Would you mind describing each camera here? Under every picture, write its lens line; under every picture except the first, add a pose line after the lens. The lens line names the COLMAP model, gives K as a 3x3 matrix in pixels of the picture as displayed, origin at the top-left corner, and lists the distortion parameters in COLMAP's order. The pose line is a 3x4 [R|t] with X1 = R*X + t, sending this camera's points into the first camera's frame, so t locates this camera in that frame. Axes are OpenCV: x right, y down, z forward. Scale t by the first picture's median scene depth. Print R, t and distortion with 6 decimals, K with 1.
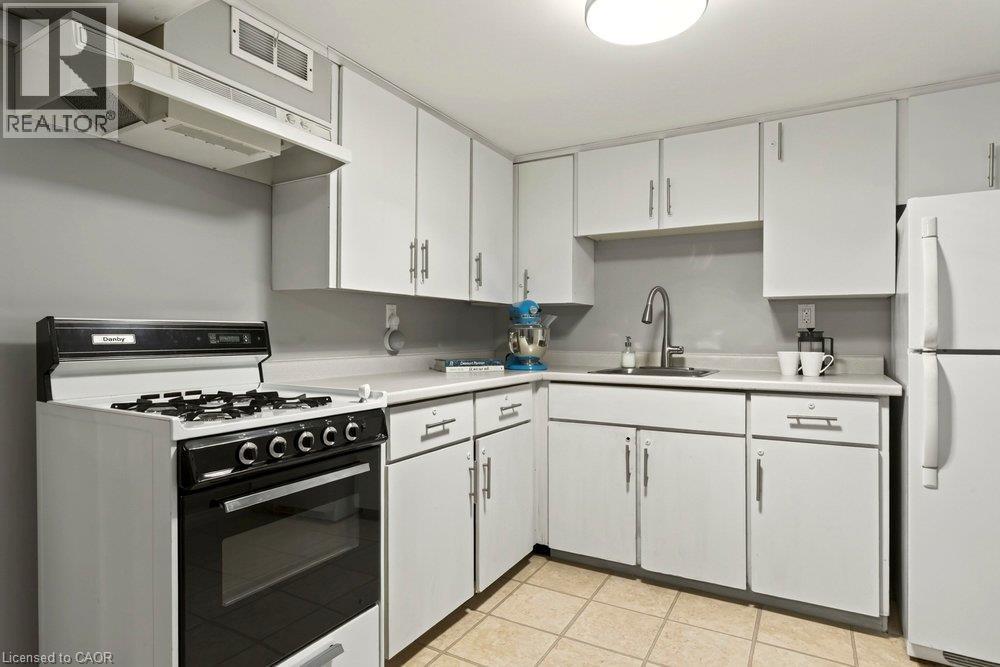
lens RADIAL K [[537.8, 0, 500.0], [0, 537.8, 333.5], [0, 0, 1]] dist [0.003721, 0.001001]
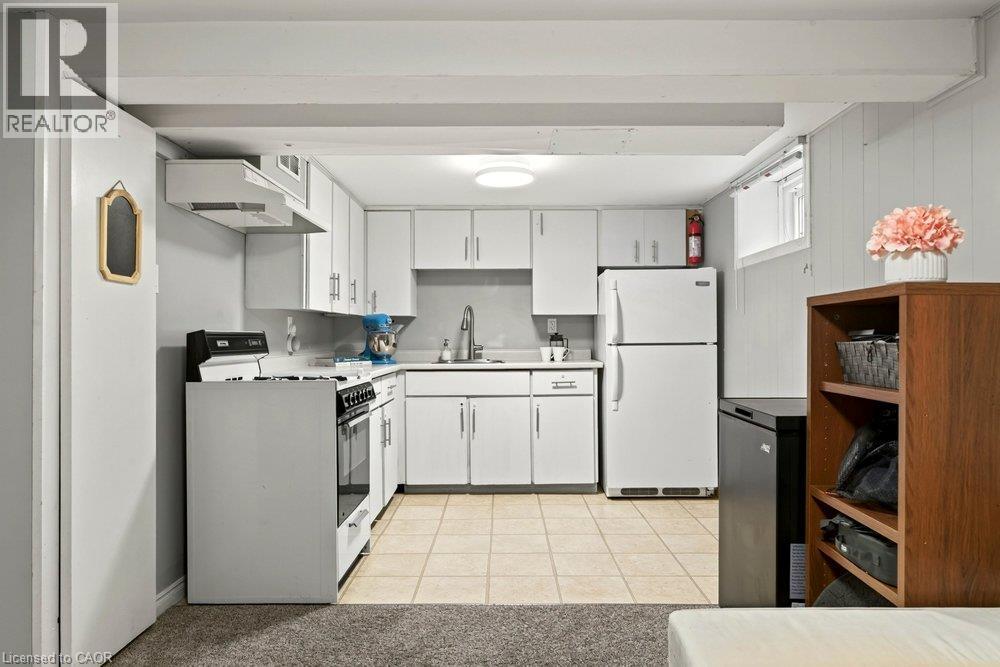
lens RADIAL K [[537.8, 0, 500.0], [0, 537.8, 333.5], [0, 0, 1]] dist [0.003721, 0.001001]
pose [[0.881984, -0.005649, 0.471246, -0.398411], [0.008750, 0.999952, -0.004389, -0.002696], [-0.471199, 0.007994, 0.881991, -0.434120]]
